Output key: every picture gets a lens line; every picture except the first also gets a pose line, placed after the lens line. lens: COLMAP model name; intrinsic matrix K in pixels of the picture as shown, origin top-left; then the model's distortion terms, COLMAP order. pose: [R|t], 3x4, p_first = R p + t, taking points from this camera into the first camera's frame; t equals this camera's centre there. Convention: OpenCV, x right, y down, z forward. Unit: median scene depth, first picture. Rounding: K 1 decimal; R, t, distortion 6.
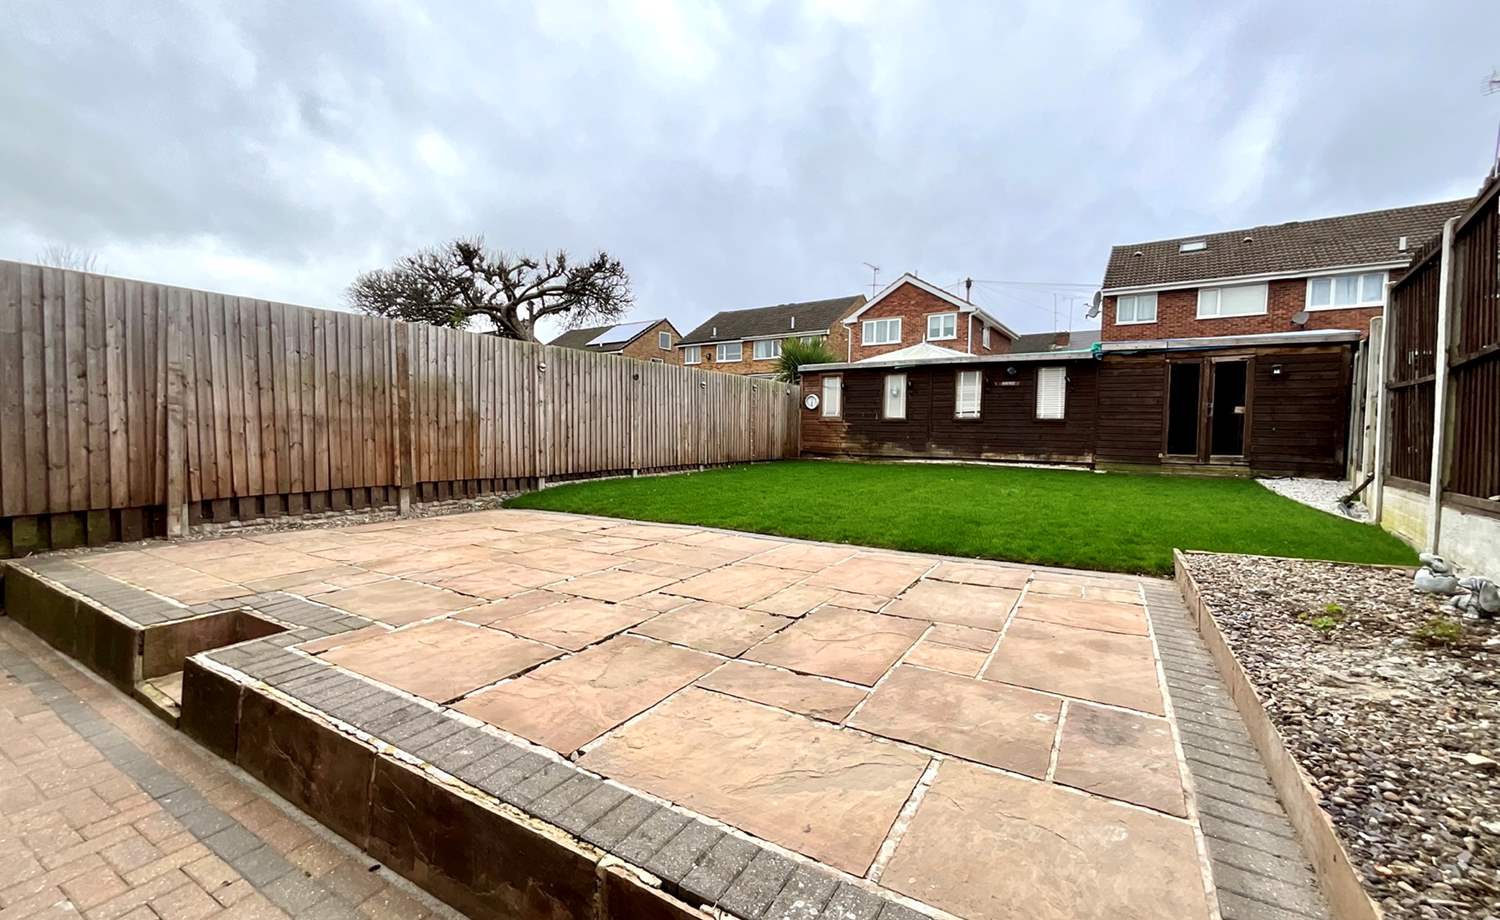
lens RADIAL K [[609.8, 0, 748.3], [0, 609.8, 457.6], [0, 0, 1]] dist [-0.000731, 0.000462]
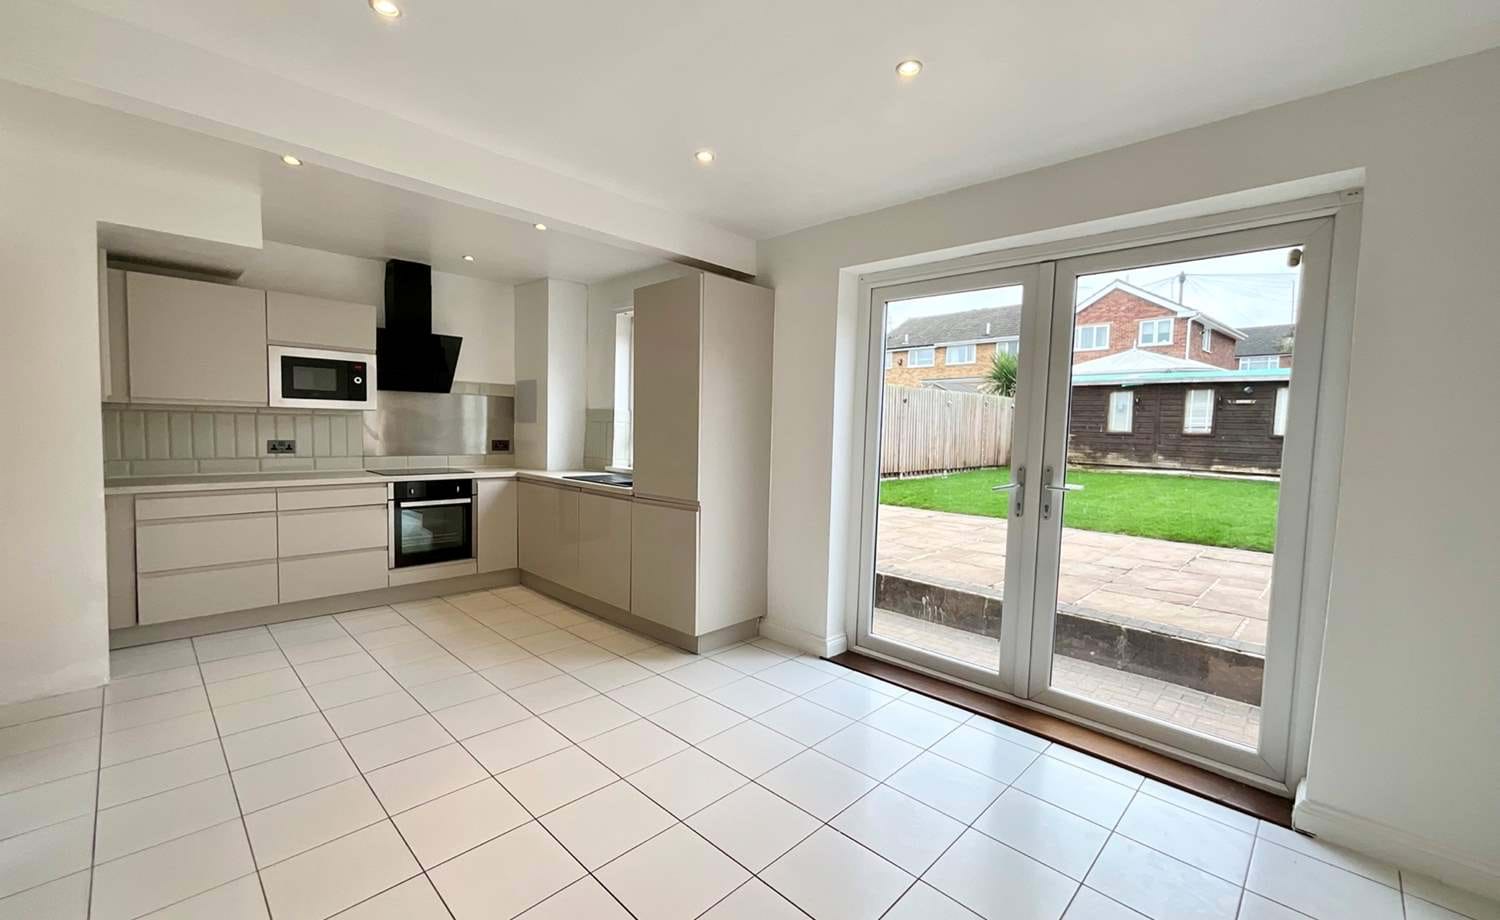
lens RADIAL K [[609.8, 0, 756.1], [0, 609.8, 453.7], [0, 0, 1]] dist [-0.000731, 0.000462]
pose [[0.969184, 0.020206, -0.245506, -0.132300], [-0.020288, 0.999792, 0.002195, -0.013793], [0.245499, 0.002853, 0.969393, -0.240560]]
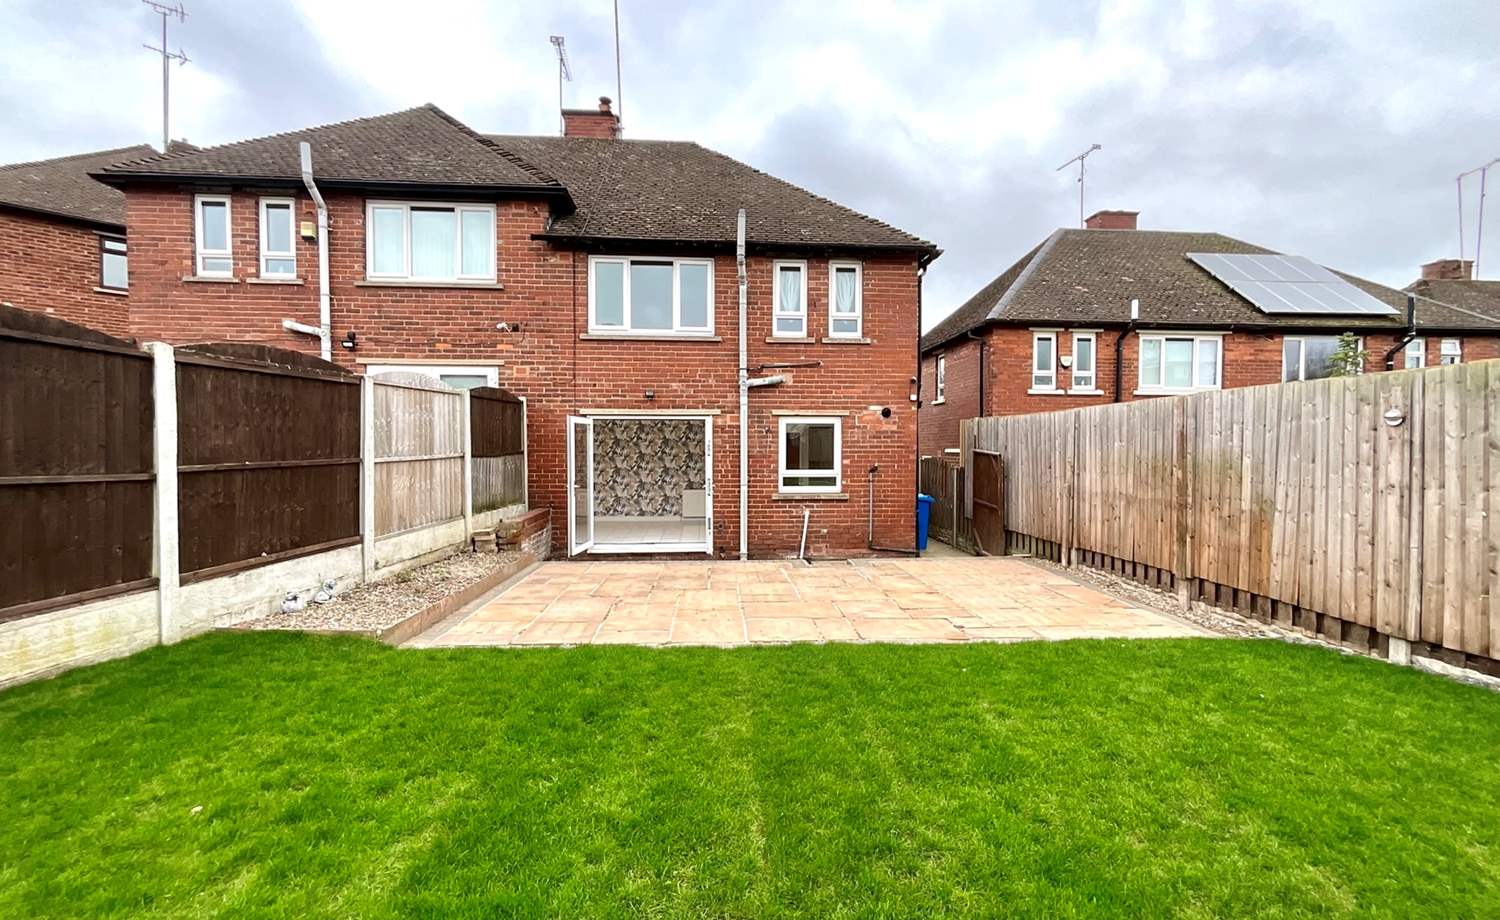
lens RADIAL K [[609.8, 0, 750.8], [0, 609.8, 458.0], [0, 0, 1]] dist [-0.000731, 0.000462]
pose [[-0.831375, -0.008567, -0.555646, 0.241408], [-0.040142, 0.998195, 0.044673, -0.074087], [0.554261, 0.059445, -0.830218, 0.719531]]
